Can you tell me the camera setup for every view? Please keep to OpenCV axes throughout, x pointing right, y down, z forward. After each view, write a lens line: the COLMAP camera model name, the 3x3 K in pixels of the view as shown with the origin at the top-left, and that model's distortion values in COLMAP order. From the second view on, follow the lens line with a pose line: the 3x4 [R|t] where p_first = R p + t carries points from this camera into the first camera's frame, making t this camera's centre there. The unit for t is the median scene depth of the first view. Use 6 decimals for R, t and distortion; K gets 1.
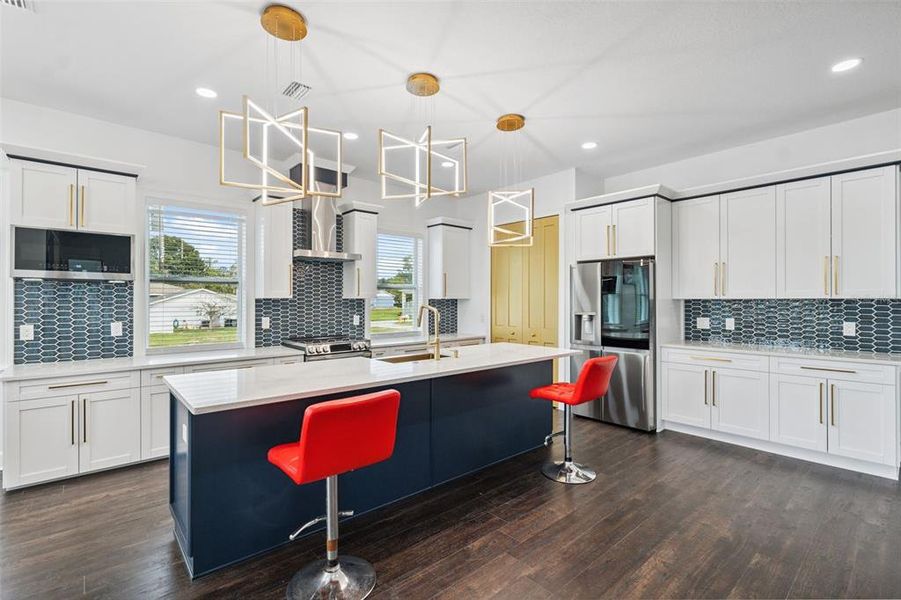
lens RADIAL K [[414.4, 0, 449.1], [0, 414.4, 300.1], [0, 0, 1]] dist [0.001203, -0.000053]
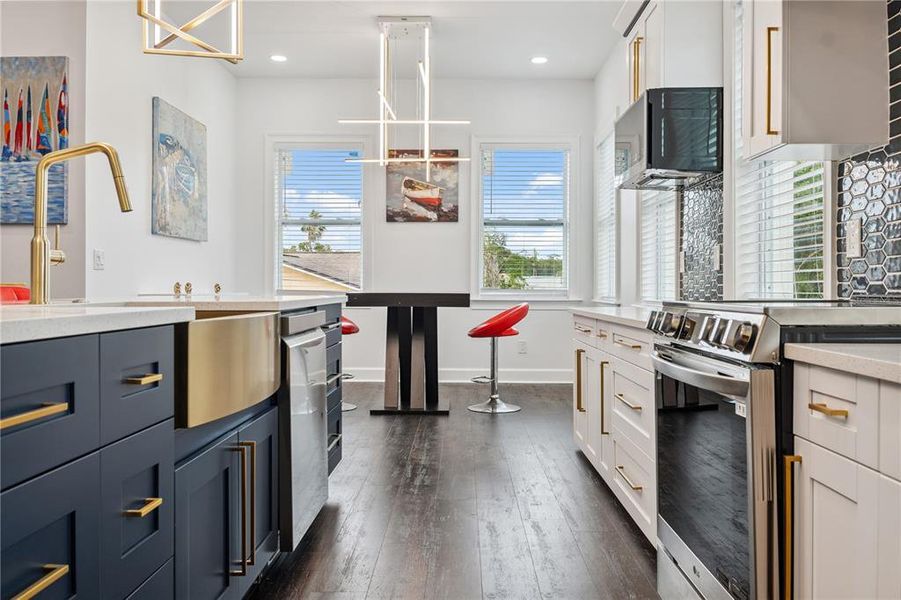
lens RADIAL K [[729.0, 0, 450.9], [0, 729.0, 285.6], [0, 0, 1]] dist [0.004873, -0.003236]
pose [[-0.673643, -0.002496, -0.739052, 0.154679], [-0.000494, 0.999996, -0.002926, 0.110122], [0.739056, -0.001606, -0.673642, 1.382551]]
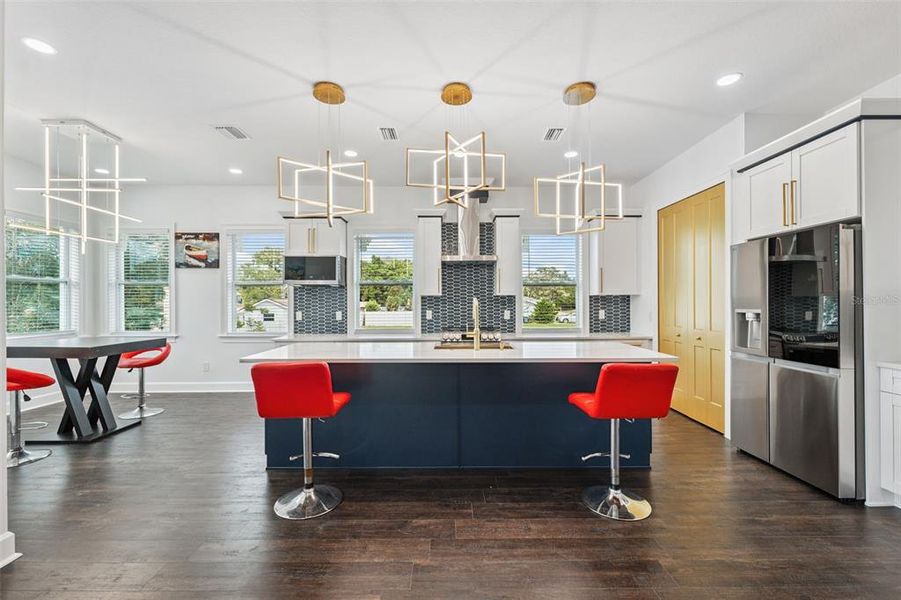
lens RADIAL K [[373.8, 0, 448.6], [0, 373.8, 301.7], [0, 0, 1]] dist [0.000594, 0.000315]
pose [[0.752330, -0.002912, -0.658780, 0.450530], [0.003812, 0.999993, -0.000066, 0.017682], [0.658775, -0.002462, 0.752336, 0.200677]]
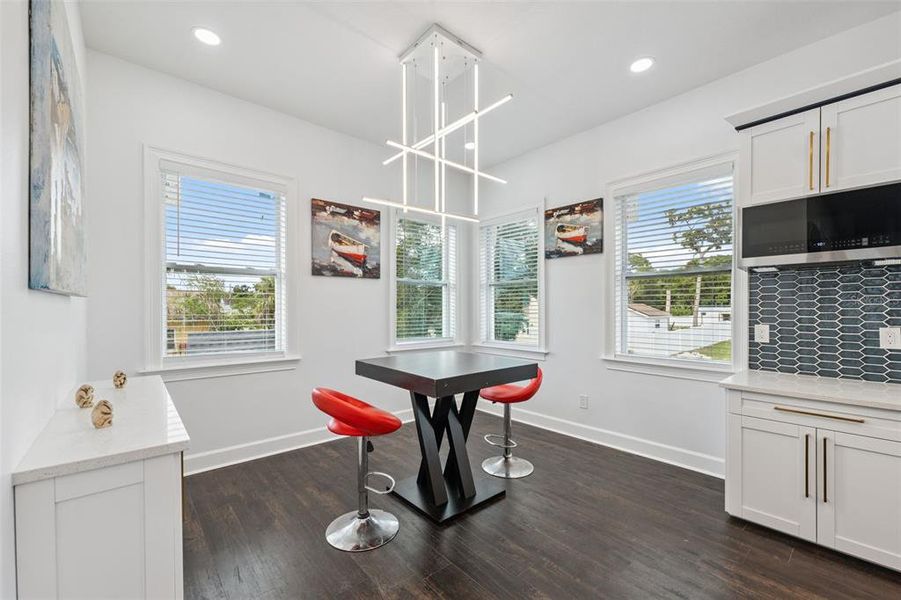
lens RADIAL K [[371.6, 0, 449.8], [0, 371.6, 311.4], [0, 0, 1]] dist [-0.000603, -0.000215]
pose [[-0.007870, 0.007388, -0.999942, -0.225085], [0.003250, 0.999968, 0.007362, 0.022234], [0.999964, -0.003191, -0.007894, 0.327035]]
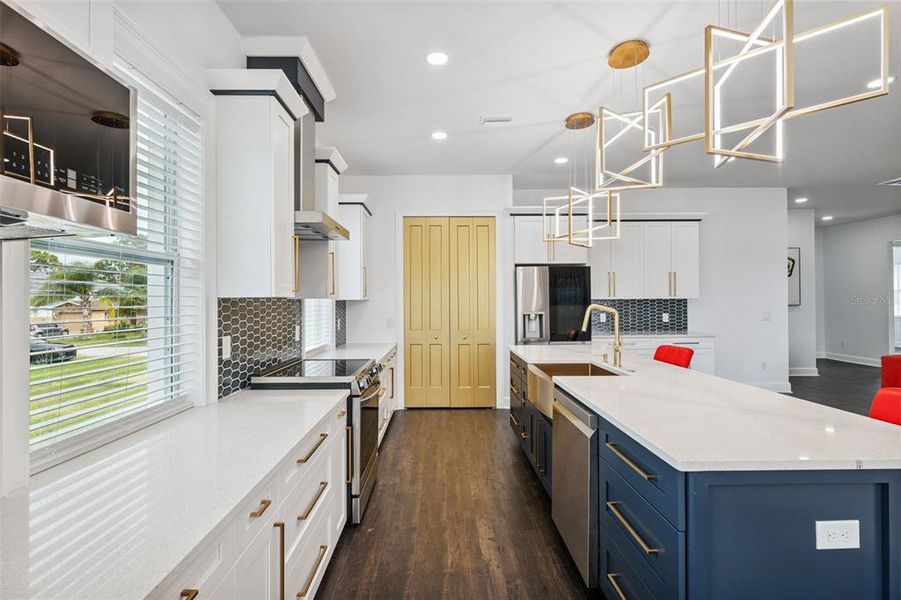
lens RADIAL K [[414.4, 0, 449.1], [0, 414.4, 300.1], [0, 0, 1]] dist [0.001203, -0.000053]
pose [[0.648390, -0.001019, 0.761308, -0.781529], [0.006361, 0.999971, -0.004079, 0.002478], [-0.761282, 0.007487, 0.648378, 0.578937]]
